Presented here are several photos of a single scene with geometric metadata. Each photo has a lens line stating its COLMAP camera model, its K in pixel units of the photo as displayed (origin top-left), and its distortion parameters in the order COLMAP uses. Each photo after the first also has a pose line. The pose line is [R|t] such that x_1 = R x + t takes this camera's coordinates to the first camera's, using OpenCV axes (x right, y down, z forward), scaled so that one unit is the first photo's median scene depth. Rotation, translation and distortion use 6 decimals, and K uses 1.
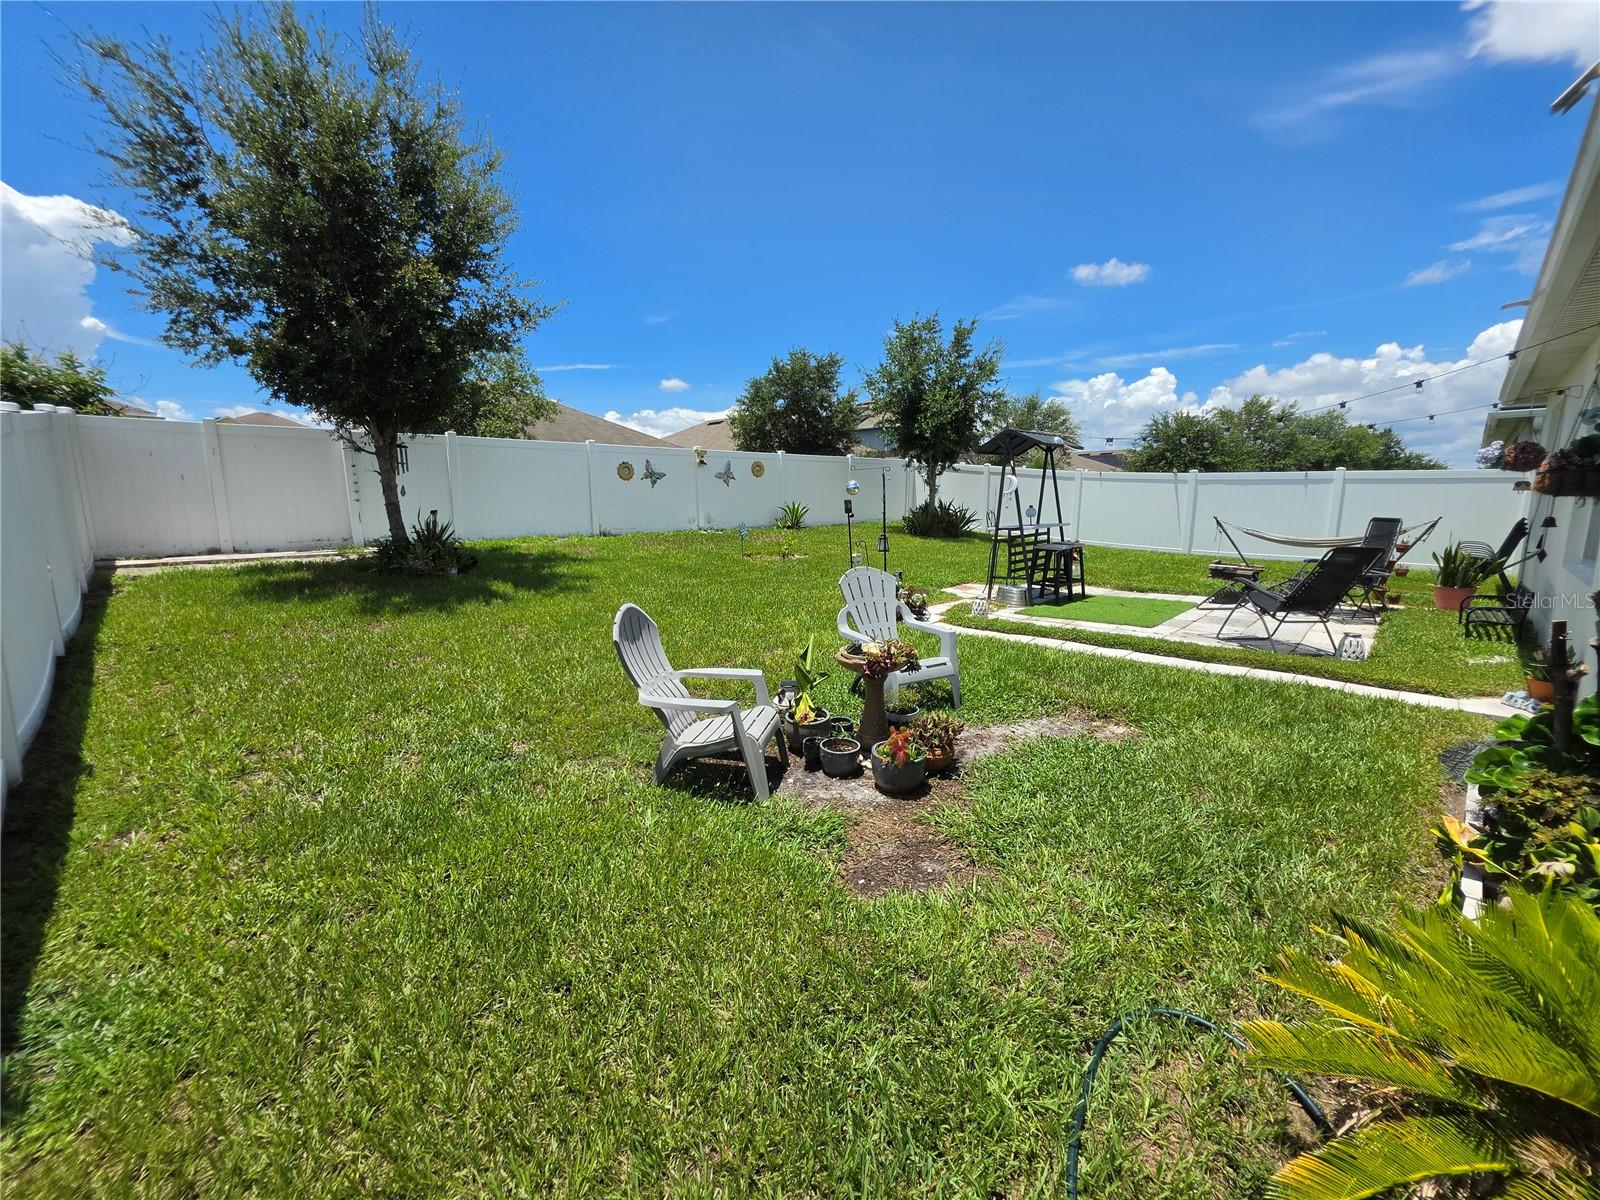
lens RADIAL K [[649.3, 0, 799.0], [0, 649.3, 597.7], [0, 0, 1]] dist [-0.001914, -0.000526]
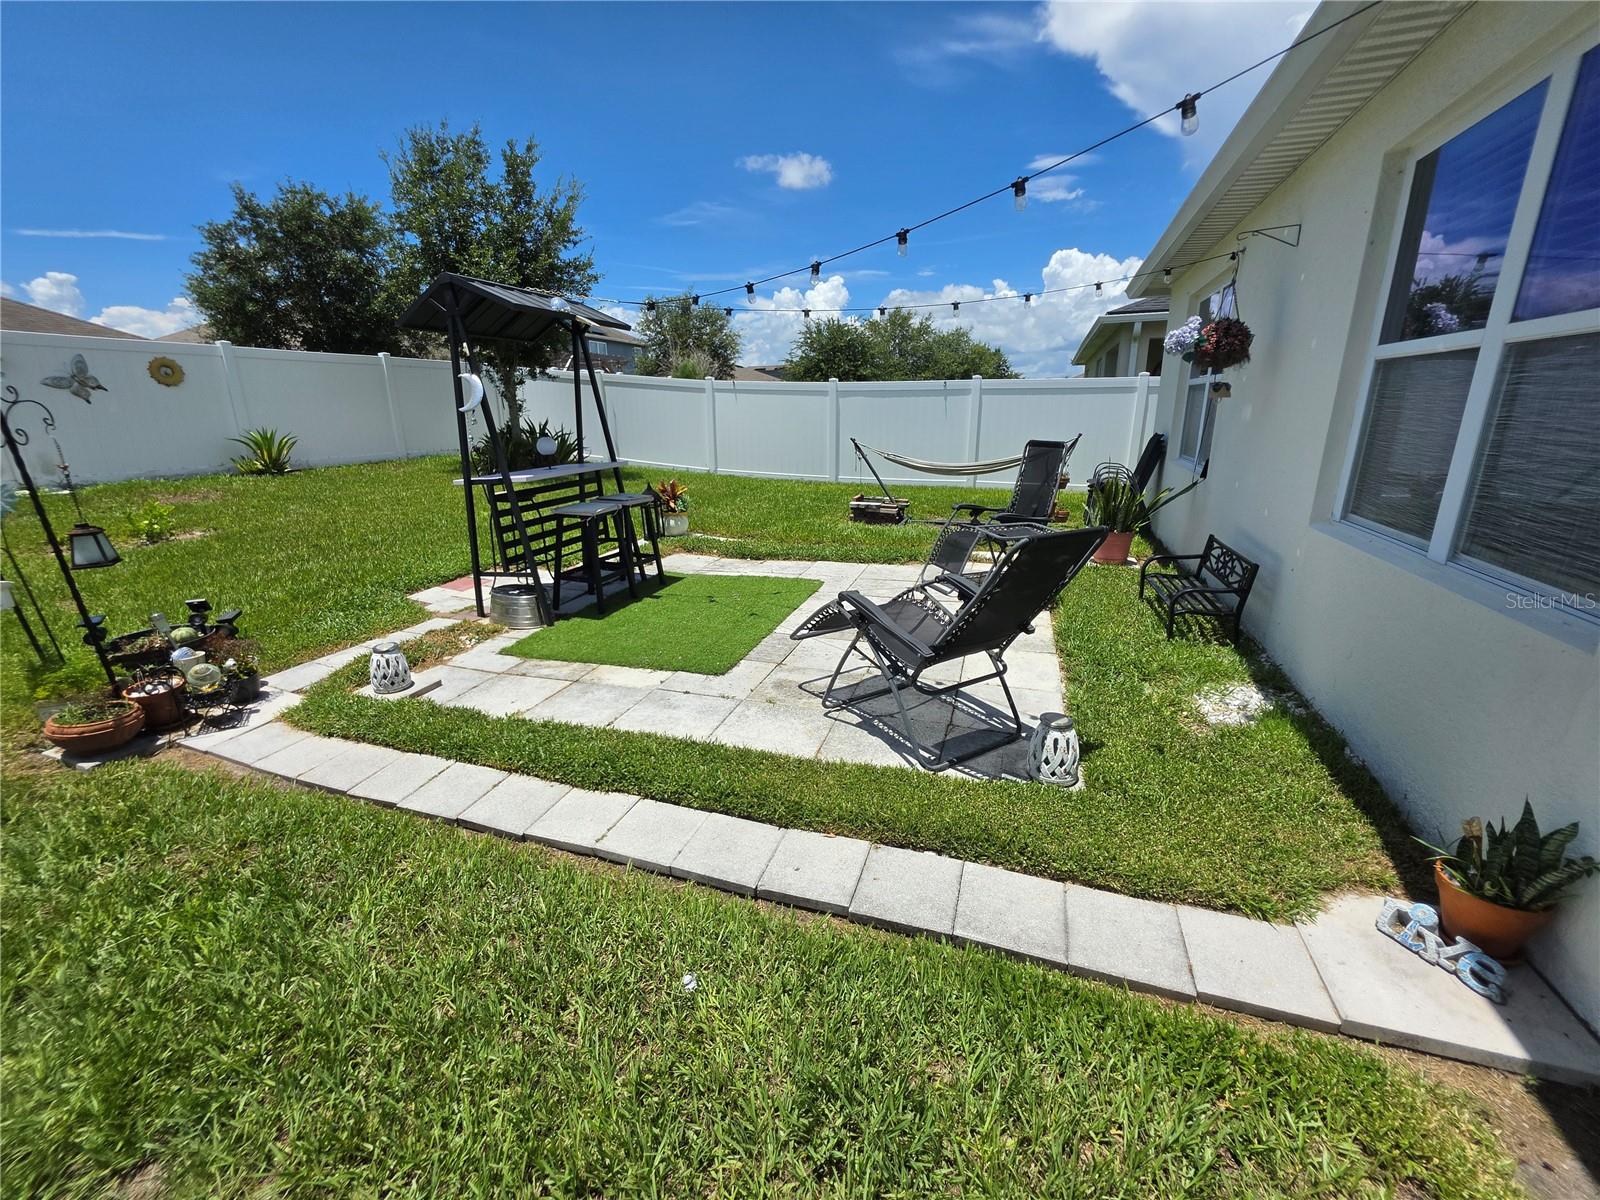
lens RADIAL K [[649.3, 0, 799.6], [0, 649.3, 597.9], [0, 0, 1]] dist [-0.001914, -0.000526]
pose [[0.900795, -0.130737, 0.414096, 0.167117], [0.079472, 0.987130, 0.138777, -0.034666], [-0.426910, -0.092100, 0.899592, 0.219297]]
